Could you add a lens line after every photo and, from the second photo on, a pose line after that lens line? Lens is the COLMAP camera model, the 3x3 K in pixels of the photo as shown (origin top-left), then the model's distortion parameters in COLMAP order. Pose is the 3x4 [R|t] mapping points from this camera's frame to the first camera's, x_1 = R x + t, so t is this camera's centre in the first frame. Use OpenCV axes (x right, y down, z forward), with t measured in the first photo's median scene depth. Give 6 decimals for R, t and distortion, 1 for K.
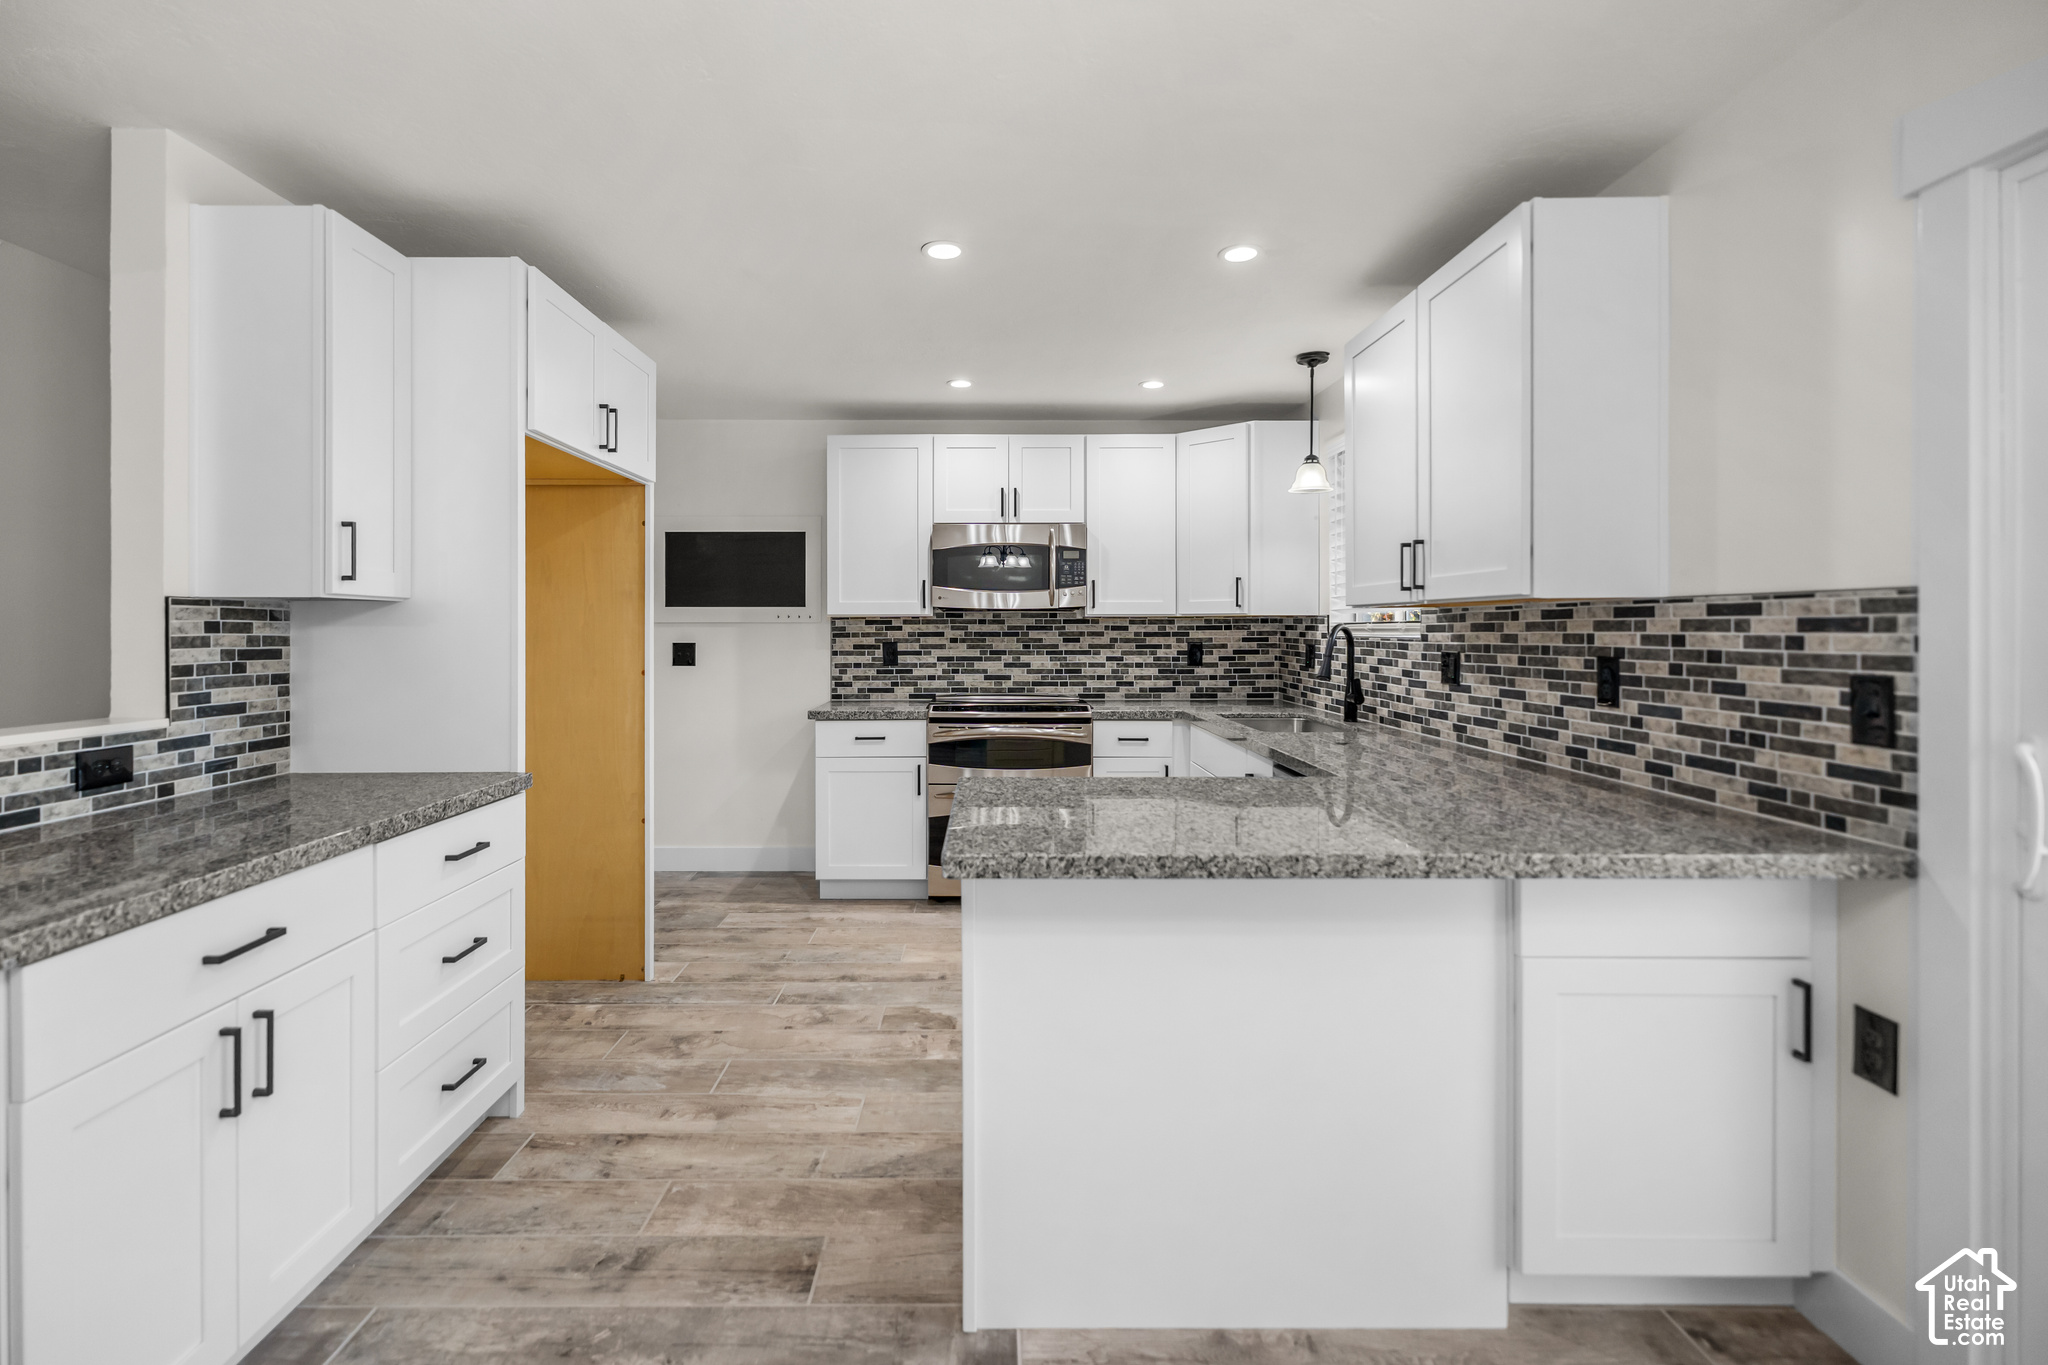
lens RADIAL K [[920.7, 0, 1025.4], [0, 920.7, 634.8], [0, 0, 1]] dist [-0.015823, 0.009443]
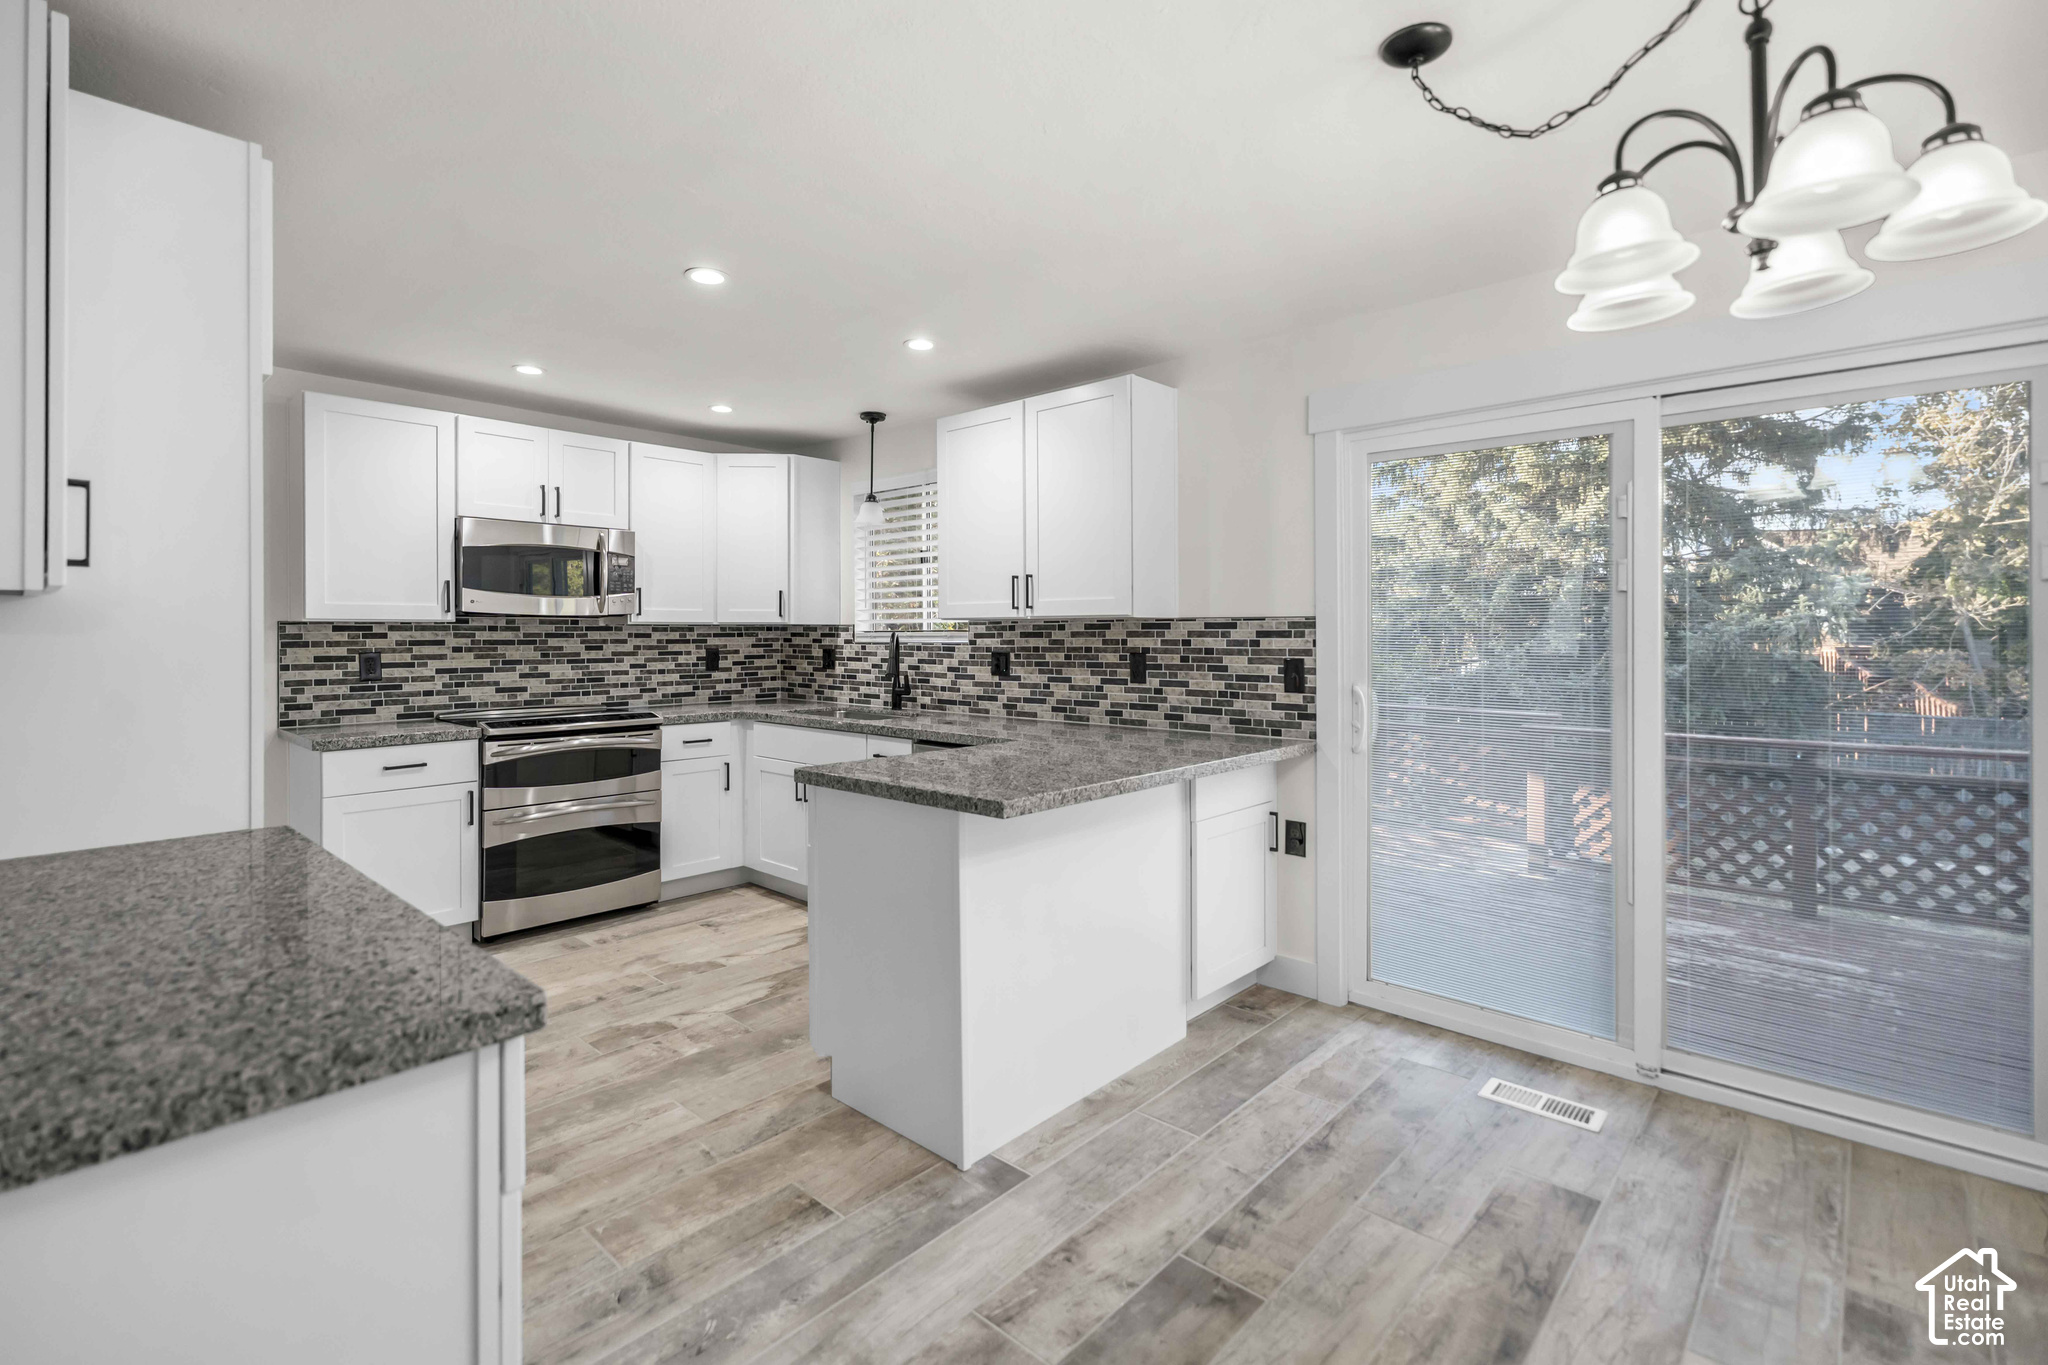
lens RADIAL K [[920.7, 0, 1025.4], [0, 920.7, 634.8], [0, 0, 1]] dist [-0.015823, 0.009443]
pose [[0.674359, -0.000306, 0.738403, -0.510946], [0.005240, 0.999977, -0.004371, -0.001811], [-0.738385, 0.006817, 0.674345, 0.021278]]
